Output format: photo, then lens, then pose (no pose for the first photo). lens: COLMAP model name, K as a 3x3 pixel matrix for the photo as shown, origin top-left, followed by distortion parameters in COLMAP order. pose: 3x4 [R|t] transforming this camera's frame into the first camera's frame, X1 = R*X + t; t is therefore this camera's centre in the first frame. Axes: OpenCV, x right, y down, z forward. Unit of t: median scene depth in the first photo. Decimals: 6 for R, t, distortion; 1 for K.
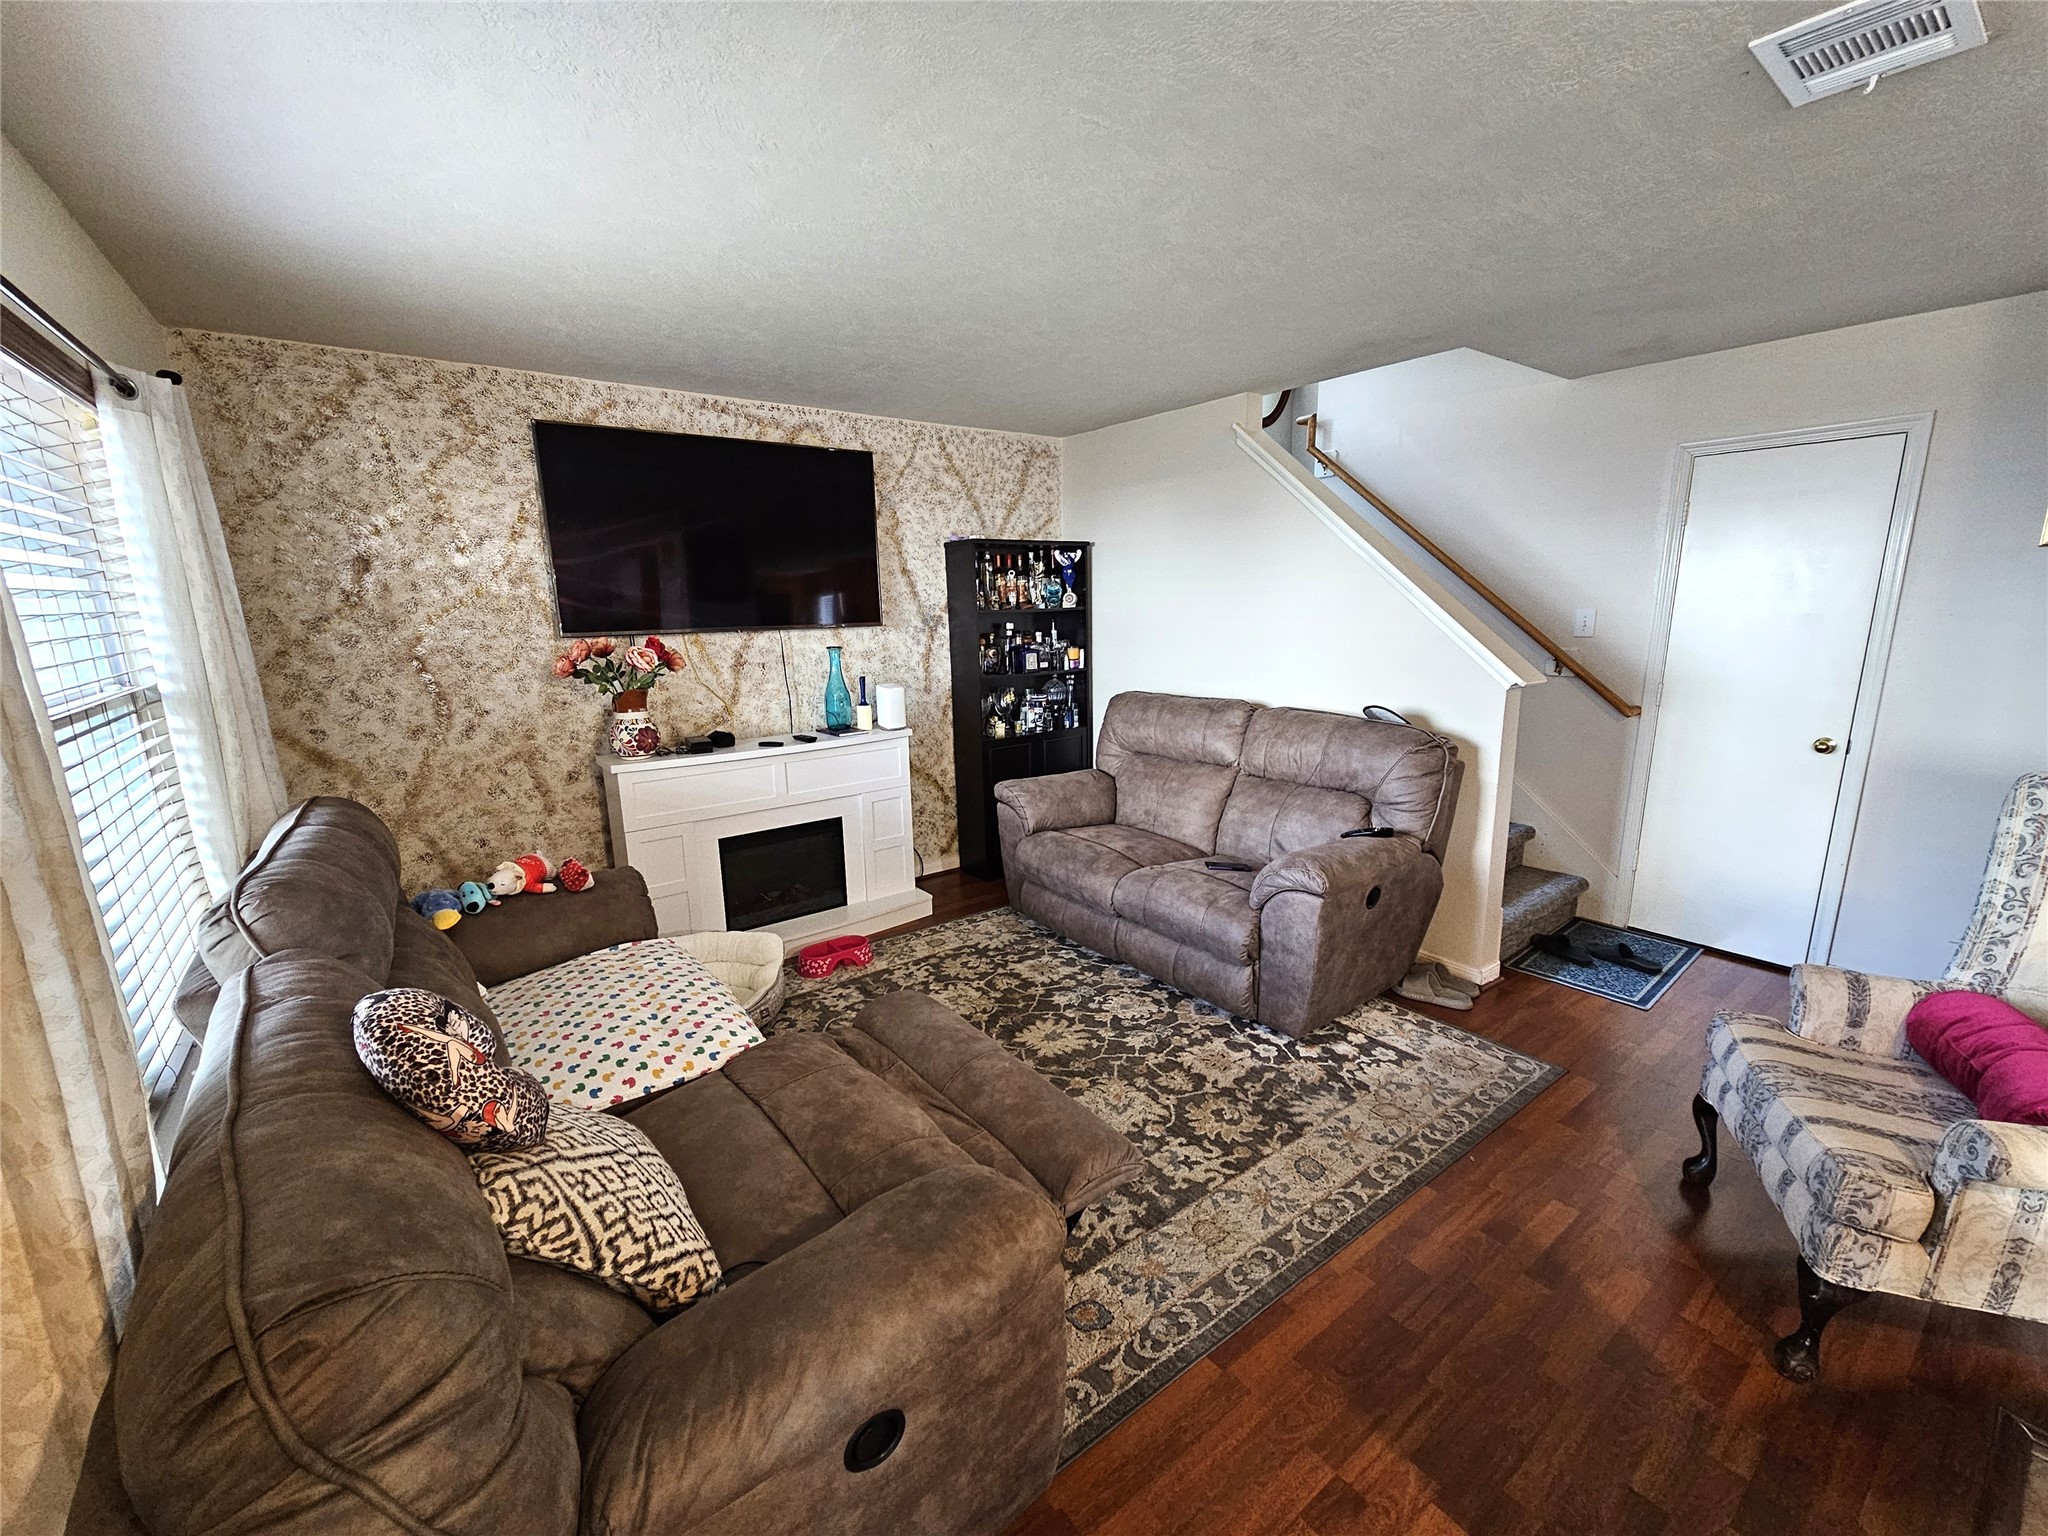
lens RADIAL K [[832.7, 0, 1022.9], [0, 832.7, 774.9], [0, 0, 1]] dist [-0.010602, 0.000089]
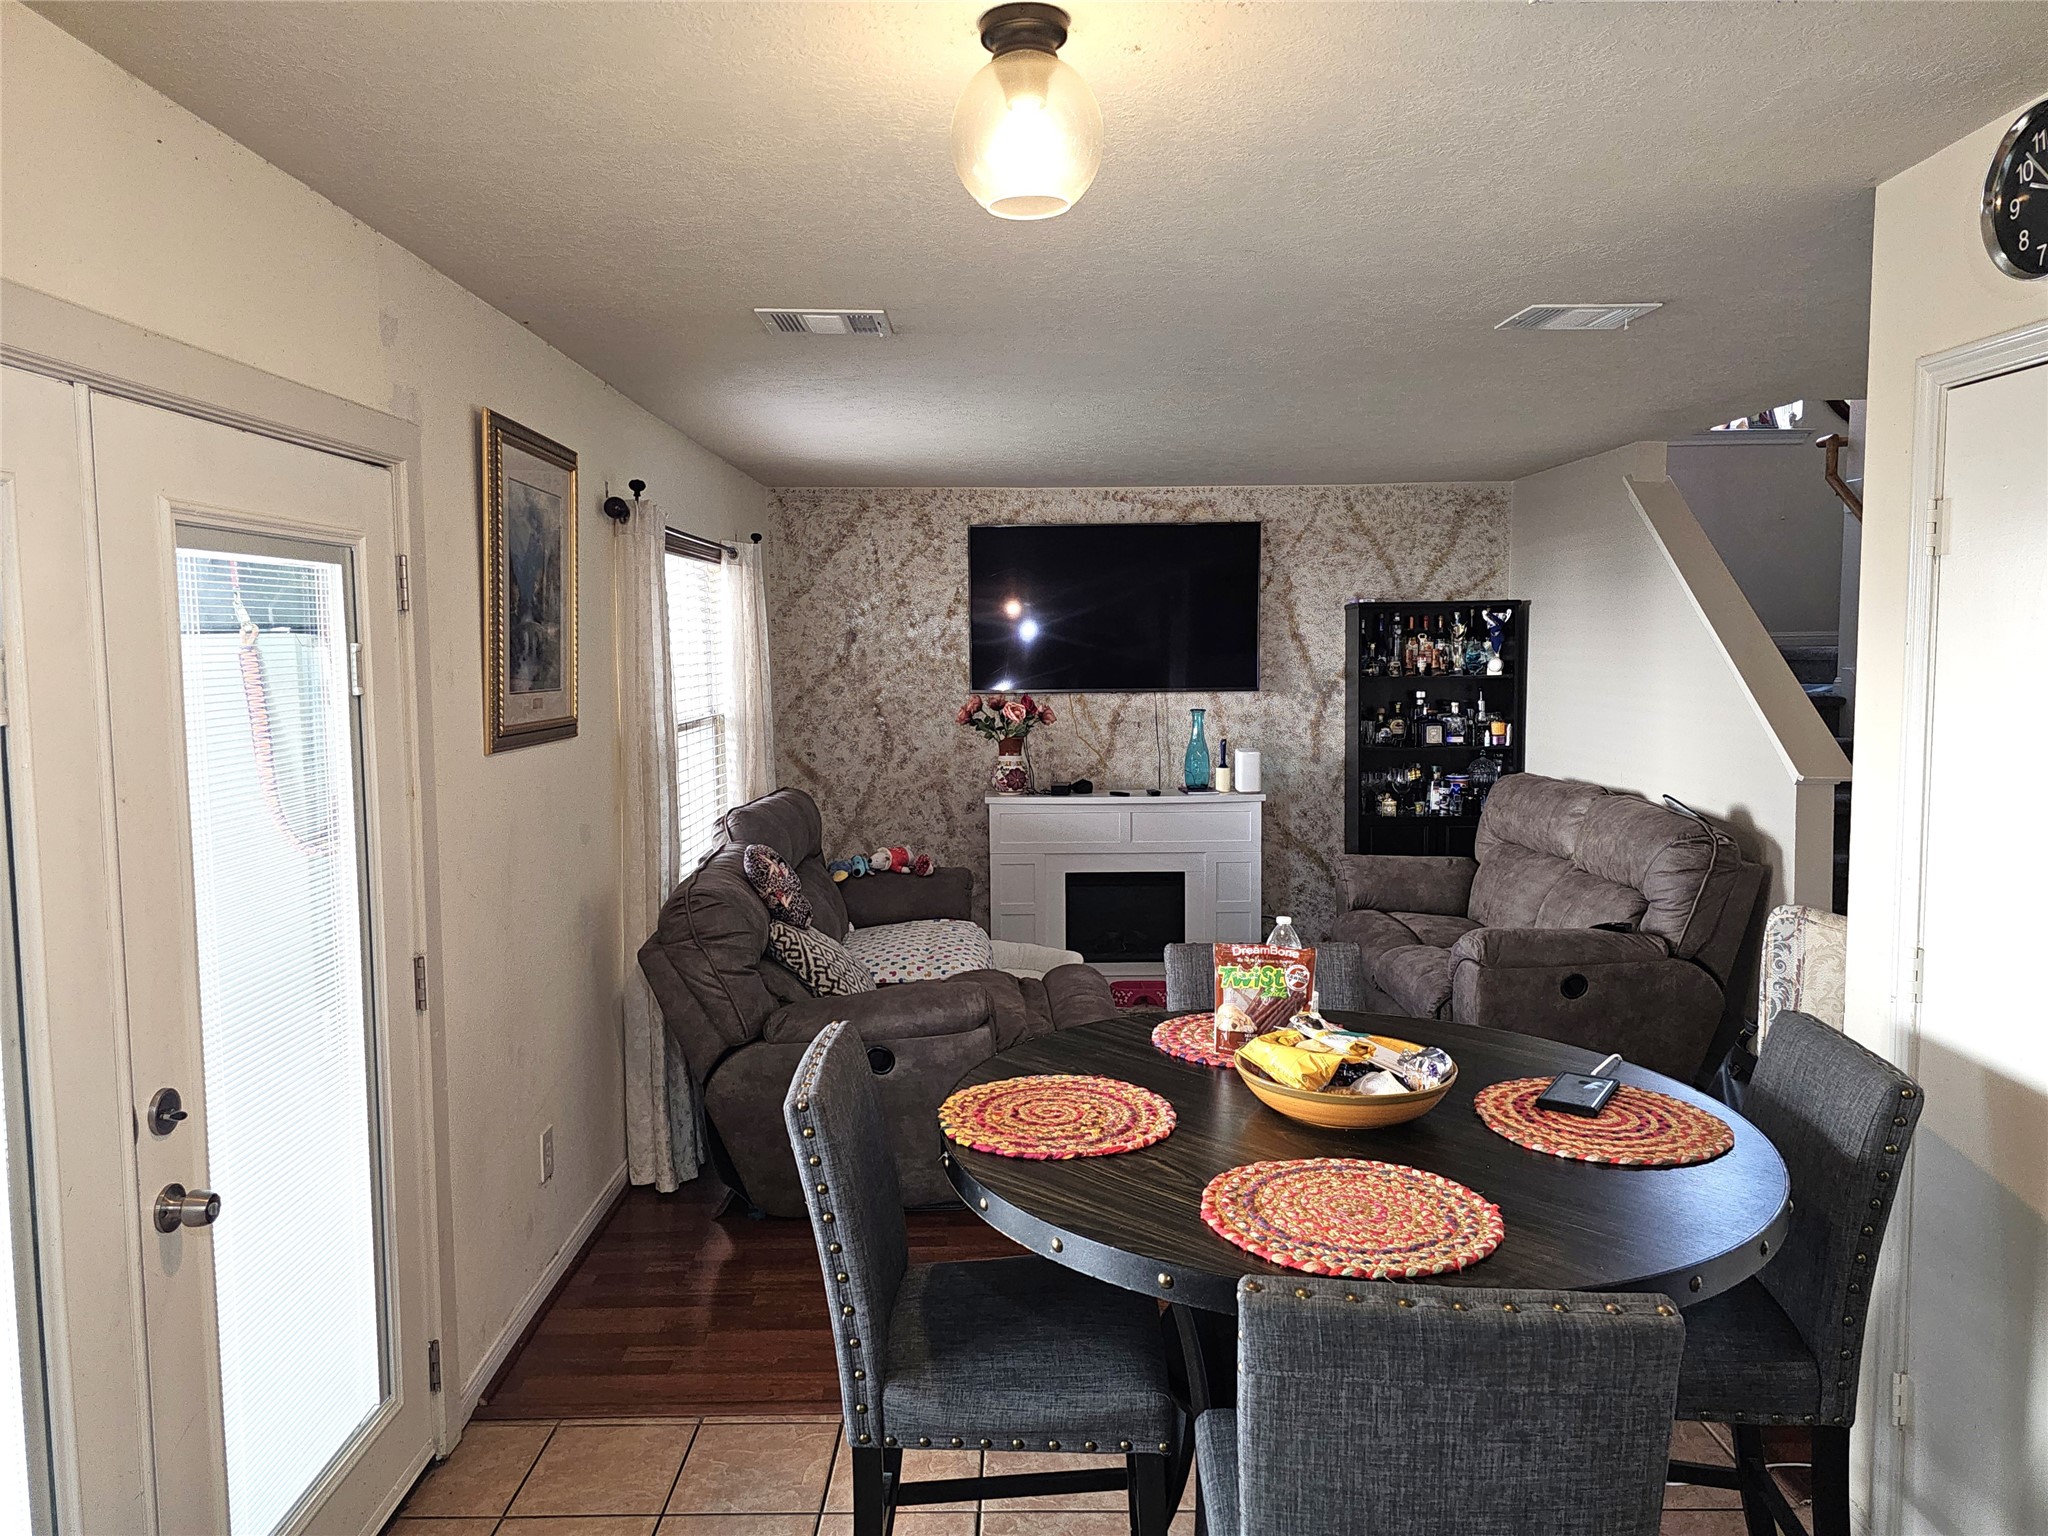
lens RADIAL K [[1378.0, 0, 1024.0], [0, 1378.0, 768.0], [0, 0, 1]] dist [0.083398, -0.073436]
pose [[0.803428, 0.061770, -0.592189, 0.644056], [-0.127827, 0.989307, -0.070232, 0.069942], [0.581519, 0.132124, 0.802732, -0.520796]]
